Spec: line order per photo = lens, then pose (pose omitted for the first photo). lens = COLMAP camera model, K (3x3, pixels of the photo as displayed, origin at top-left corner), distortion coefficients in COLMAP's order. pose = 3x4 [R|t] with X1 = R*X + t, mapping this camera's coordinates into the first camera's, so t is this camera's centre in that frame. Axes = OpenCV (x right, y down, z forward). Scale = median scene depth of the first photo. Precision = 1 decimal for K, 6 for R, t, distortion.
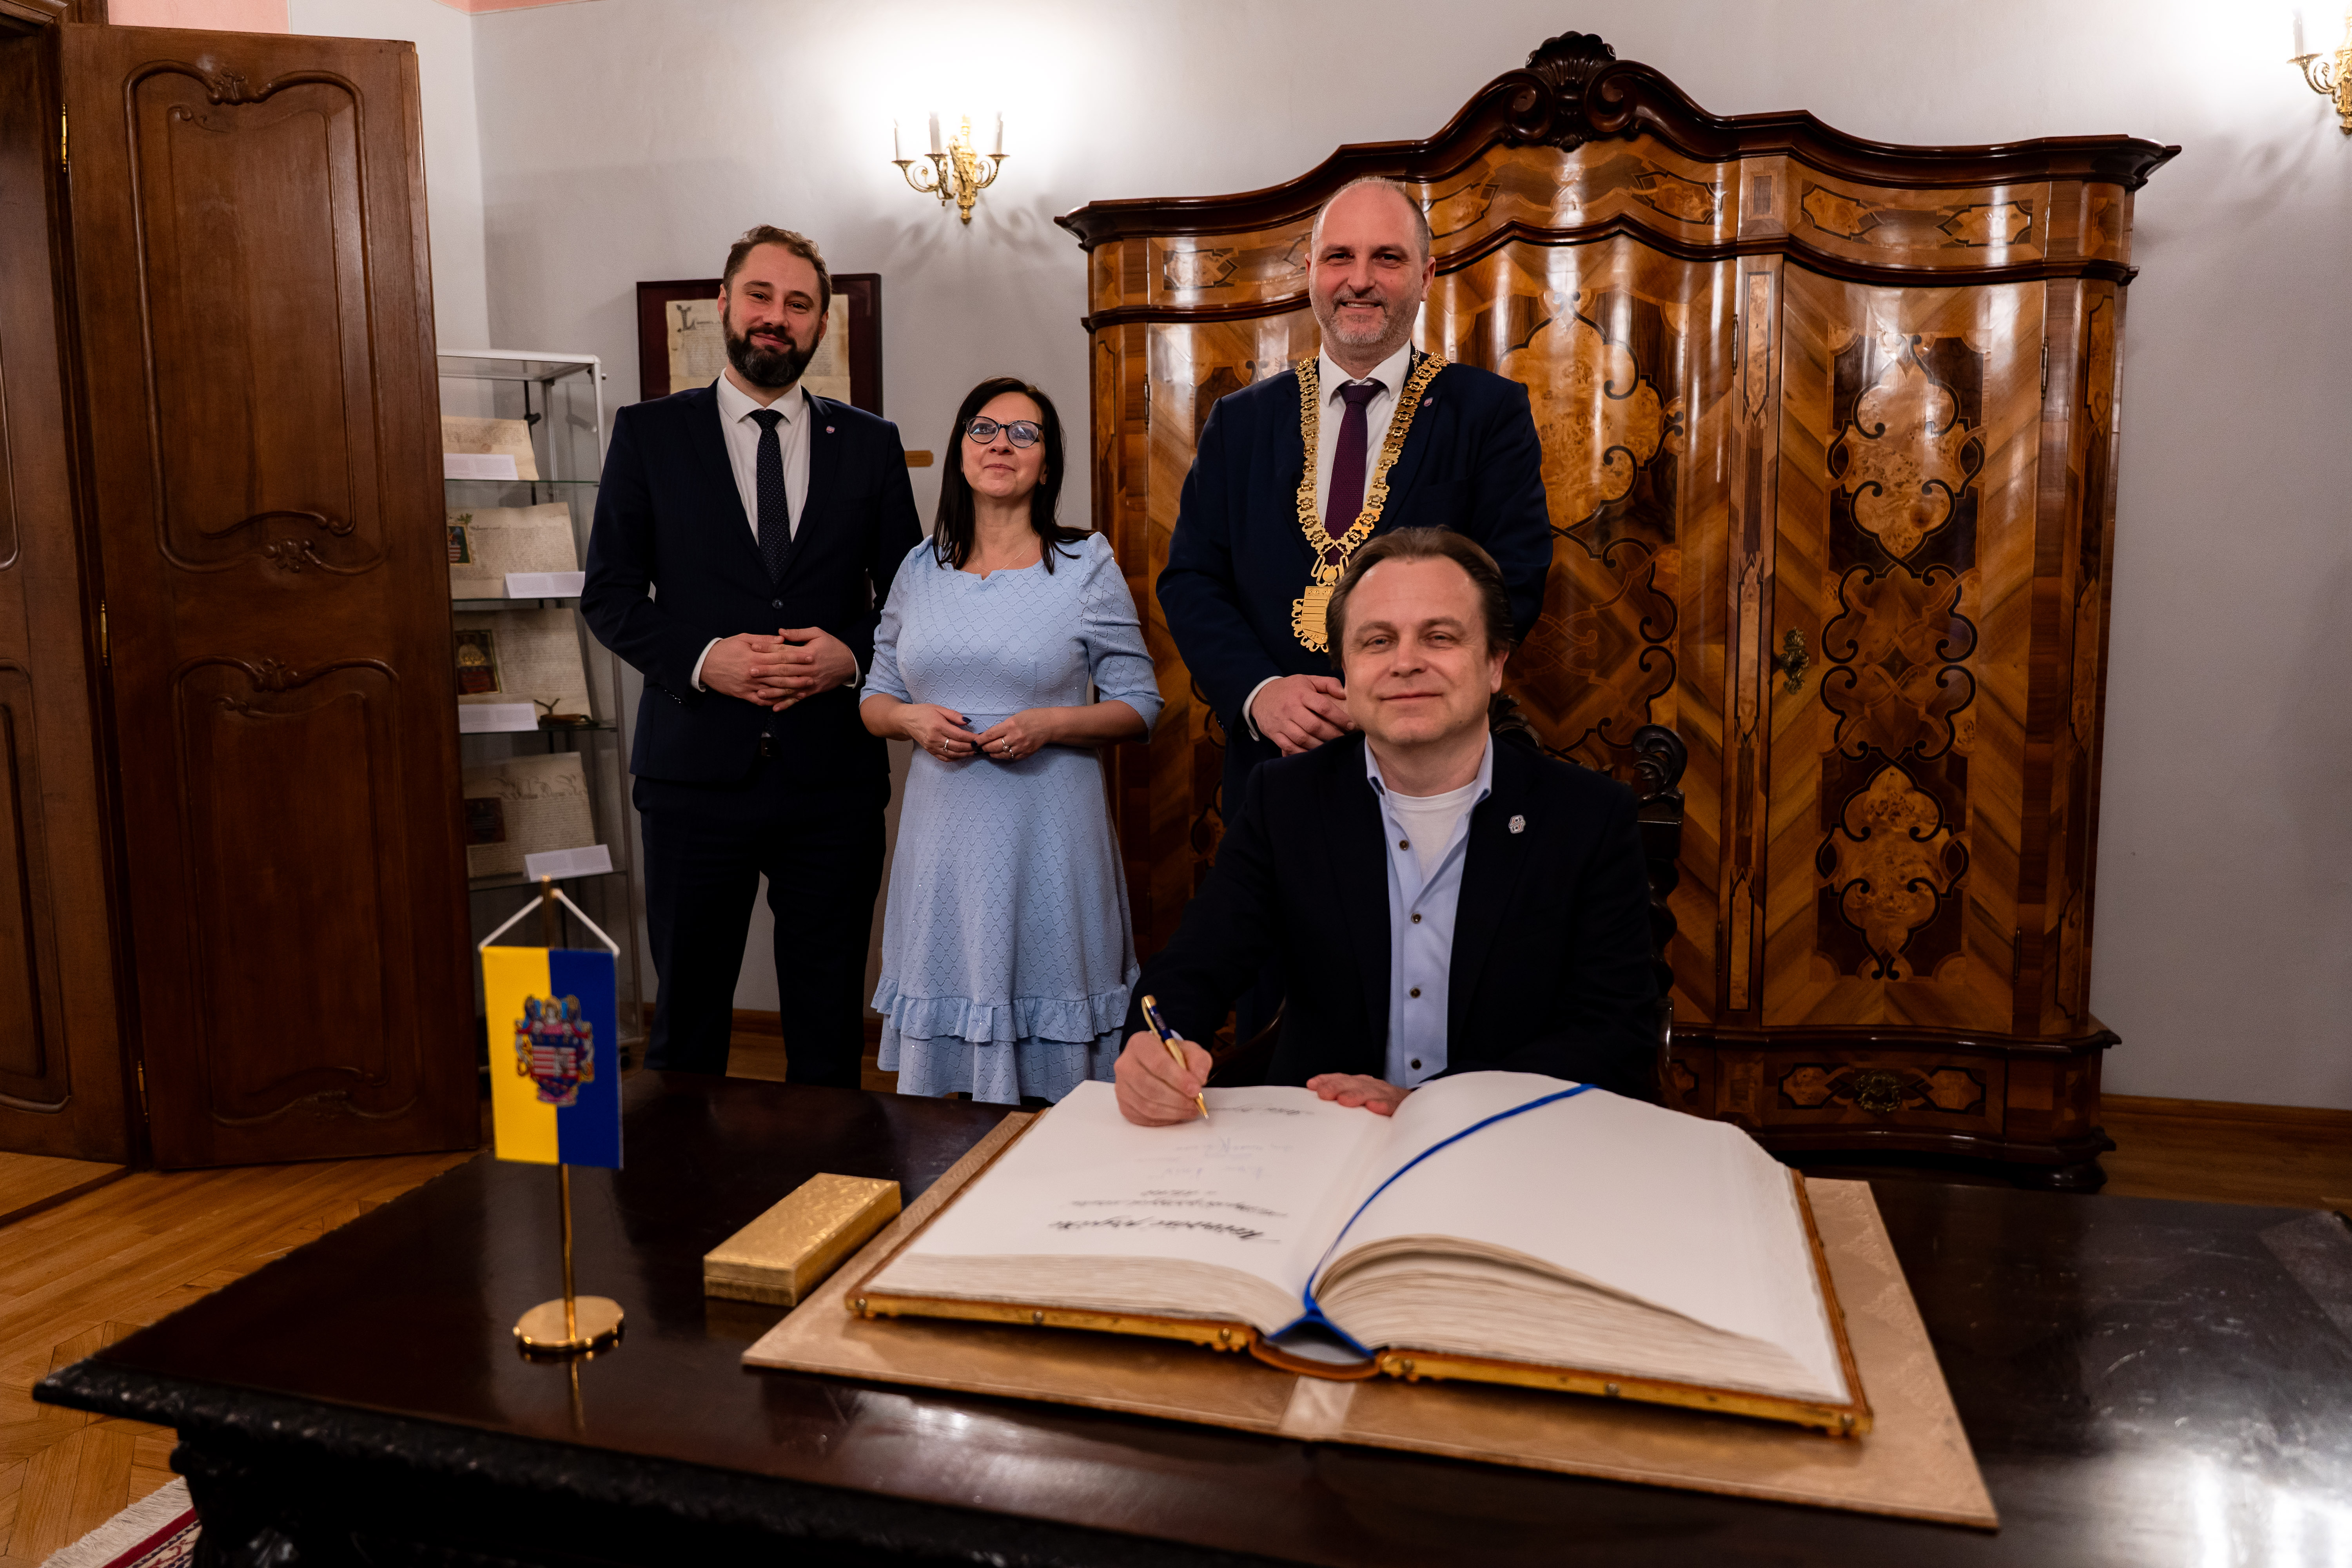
lens RADIAL K [[1647.2, 0, 1180.1], [0, 1647.2, 785.2], [0, 0, 1]] dist [0.013663, -0.027933]
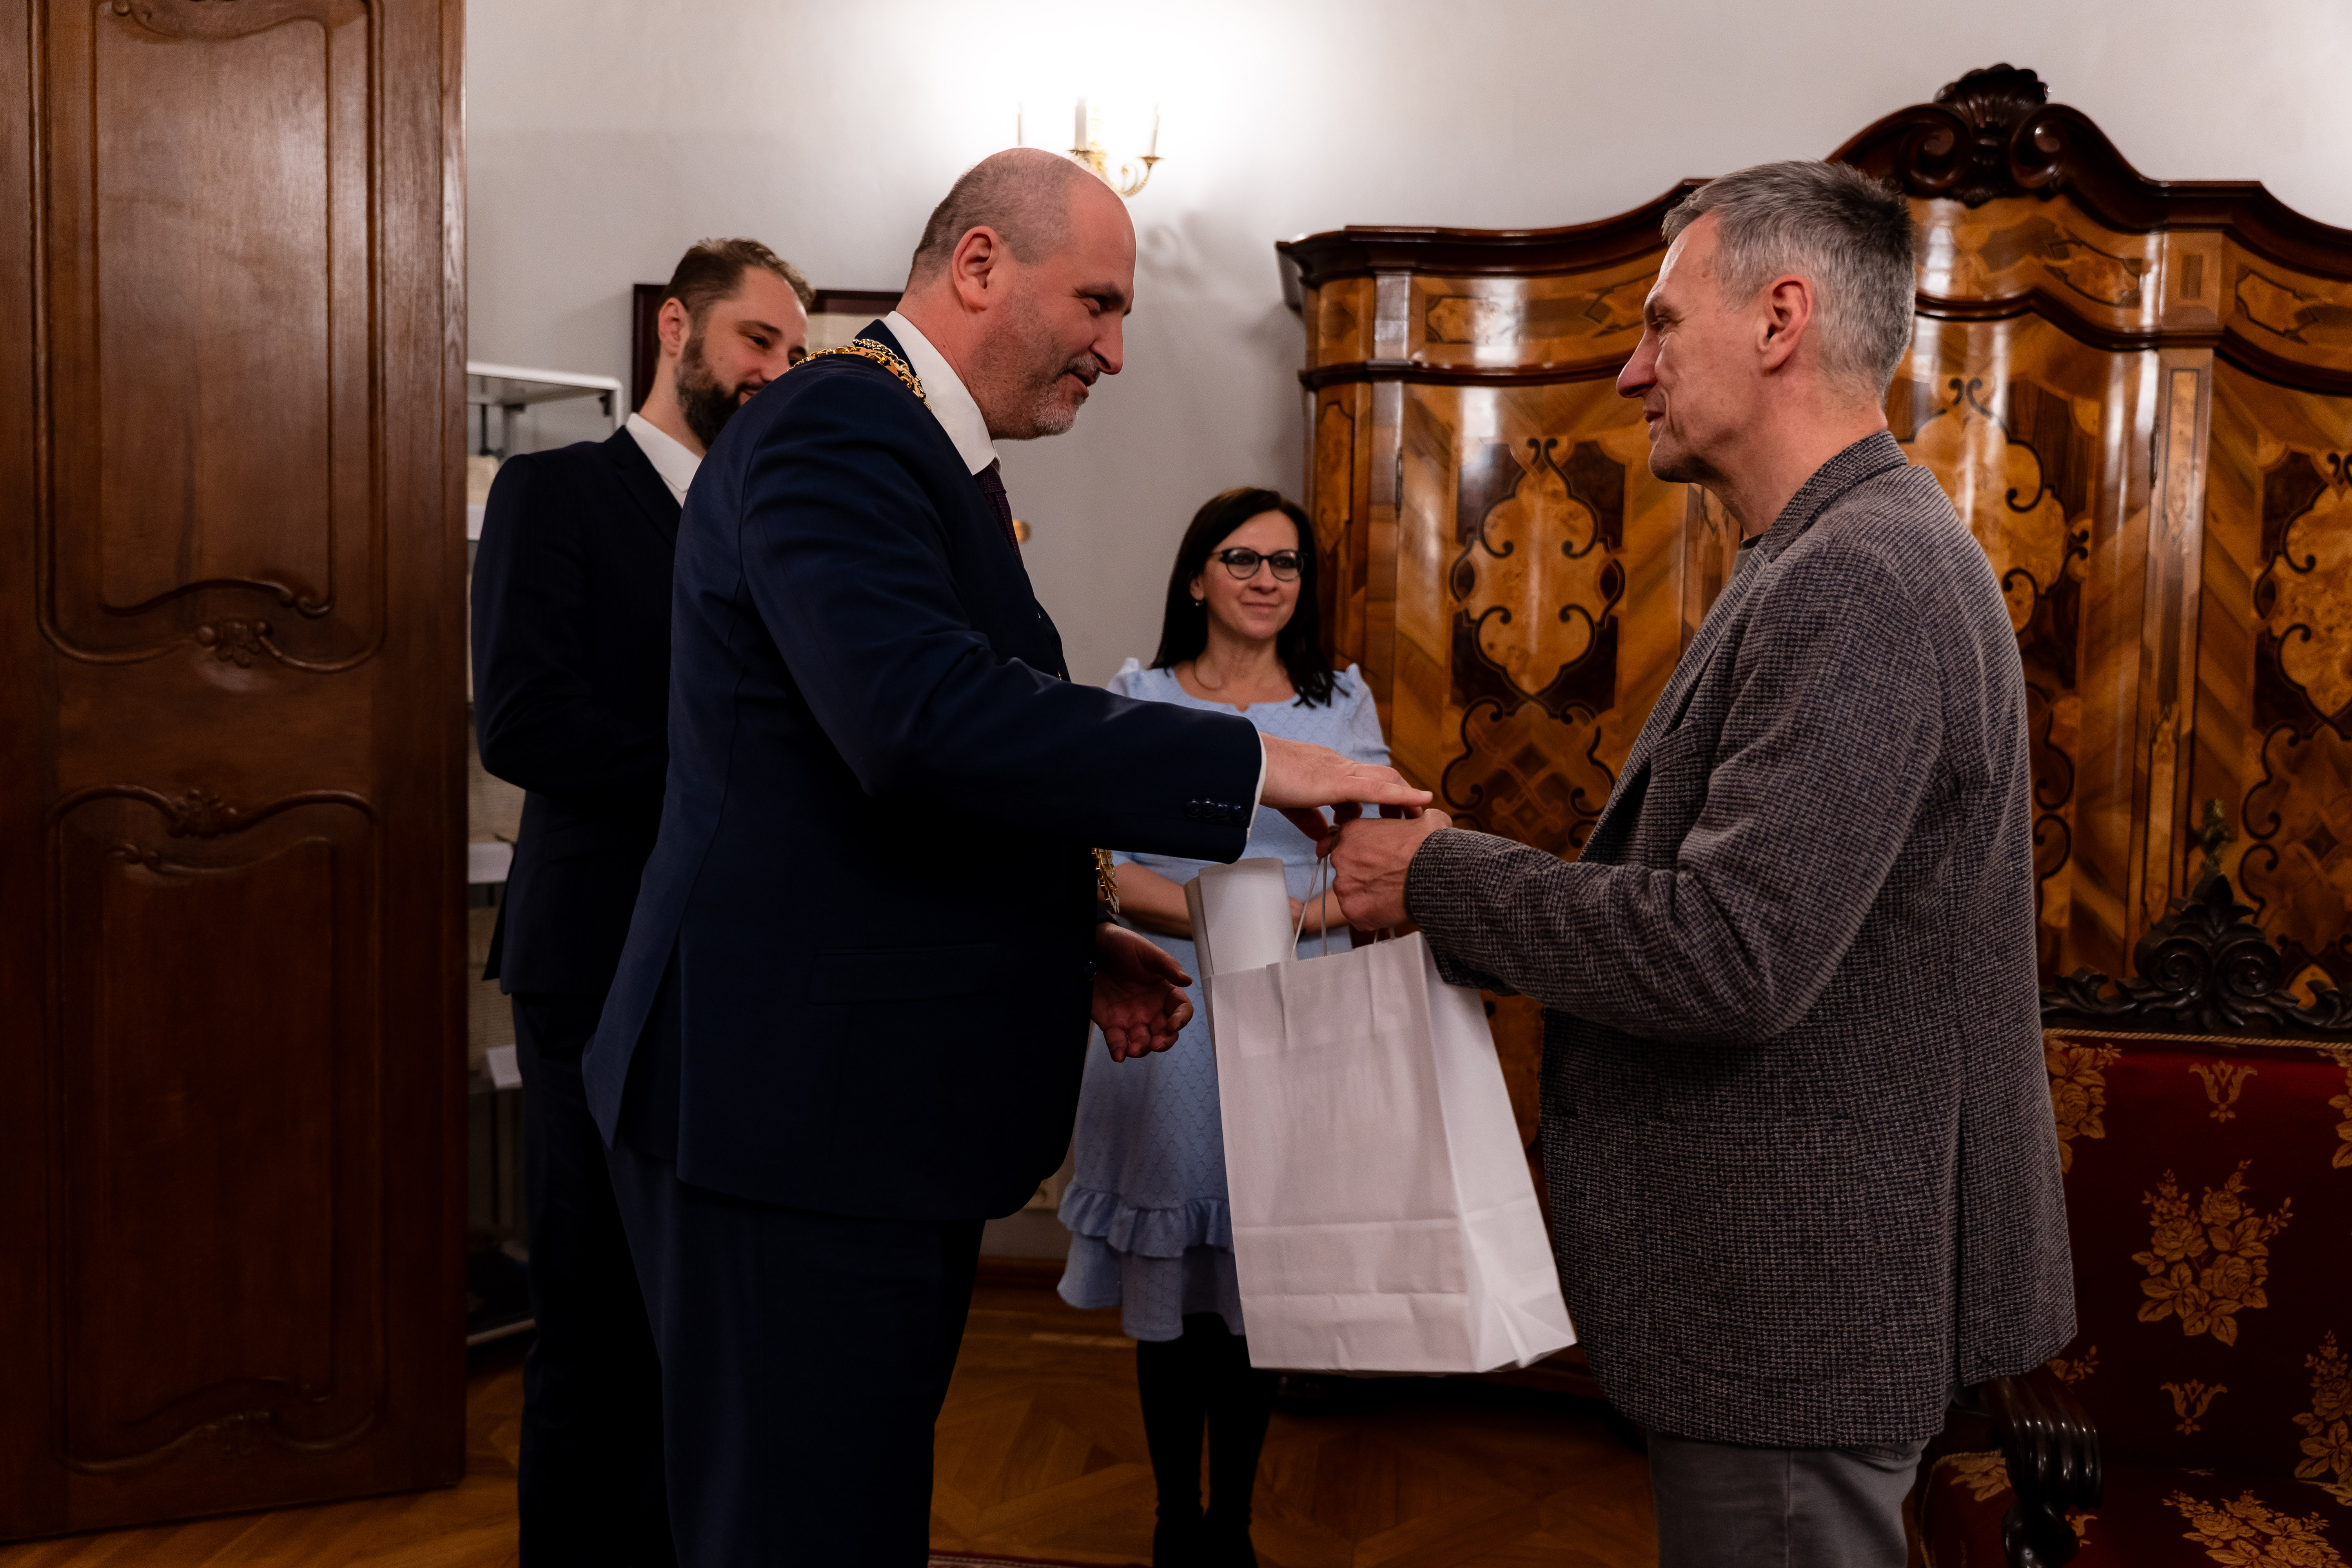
lens RADIAL K [[1815.1, 0, 1180.8], [0, 1815.1, 781.7], [0, 0, 1]] dist [0.016130, -0.025666]
pose [[0.986139, 0.021655, 0.164500, -0.285292], [-0.014045, 0.998783, -0.047286, -0.052487], [-0.165324, 0.044321, 0.985243, 0.189113]]
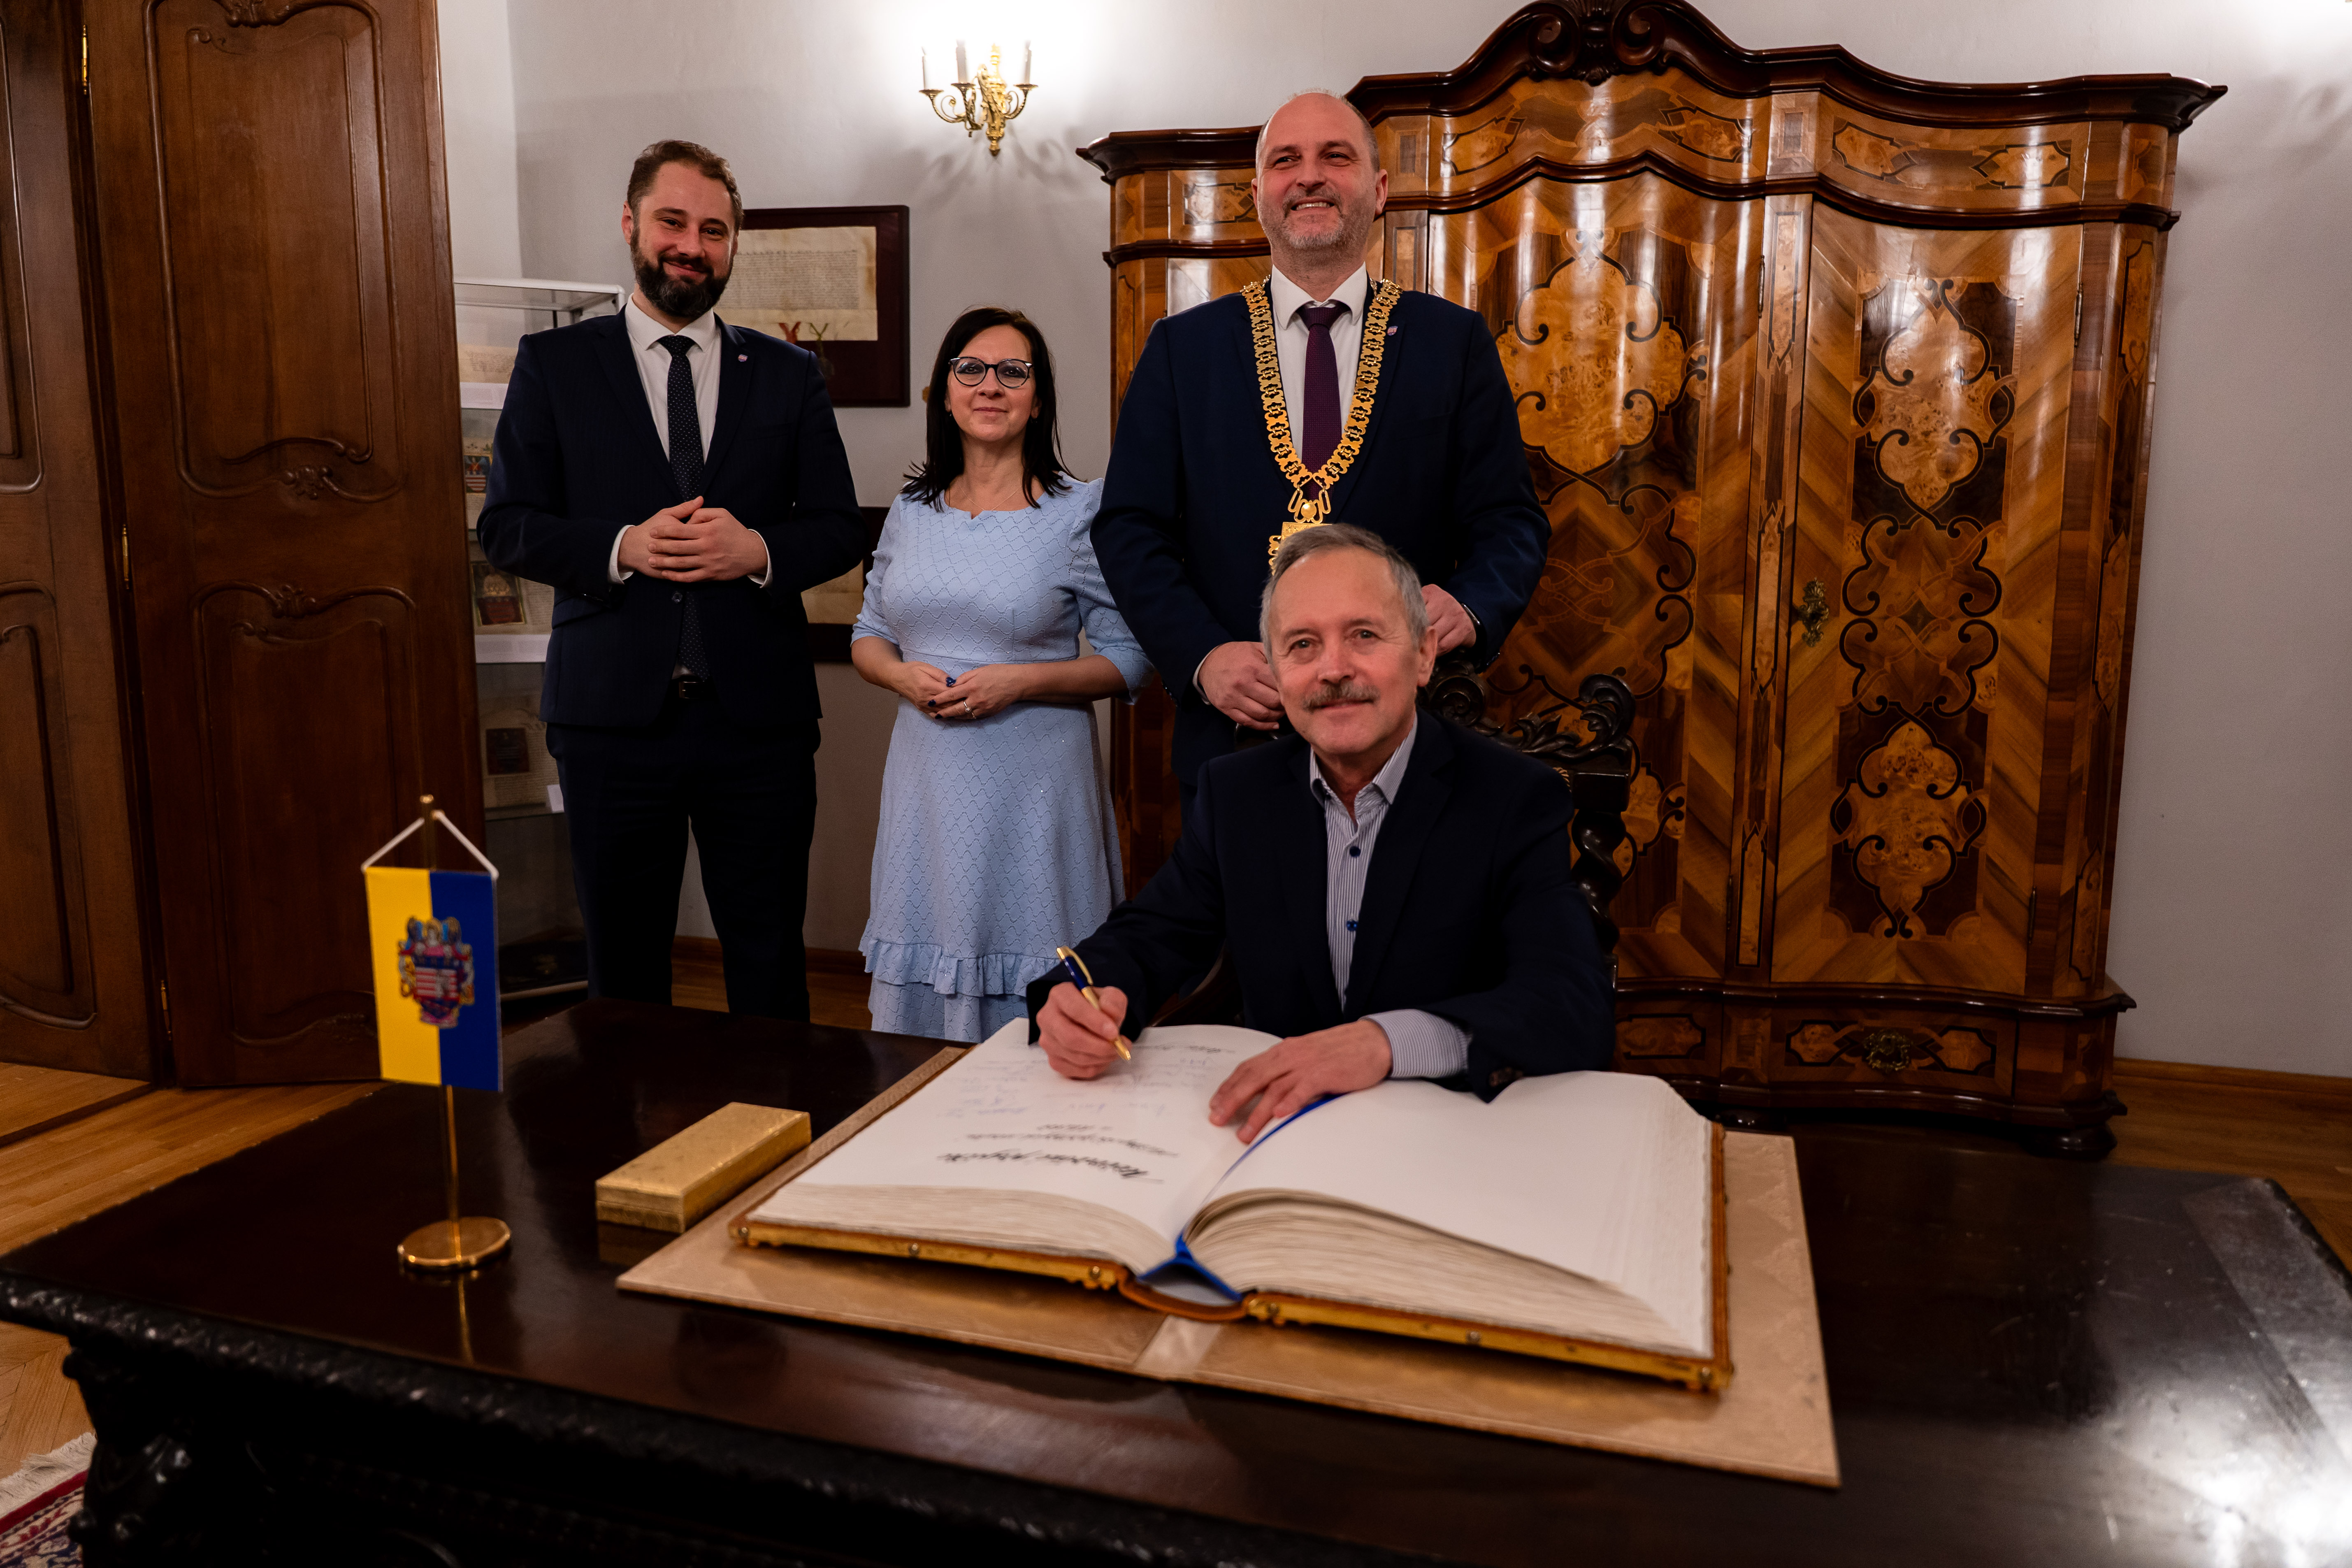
lens RADIAL K [[1649.0, 0, 1210.2], [0, 1649.0, 783.2], [0, 0, 1]] dist [0.003686, -0.018274]
pose [[0.999503, 0.019610, -0.024670, 0.039526], [-0.018832, 0.999330, 0.031396, 0.002266], [0.025269, -0.030916, 0.999203, 0.006320]]
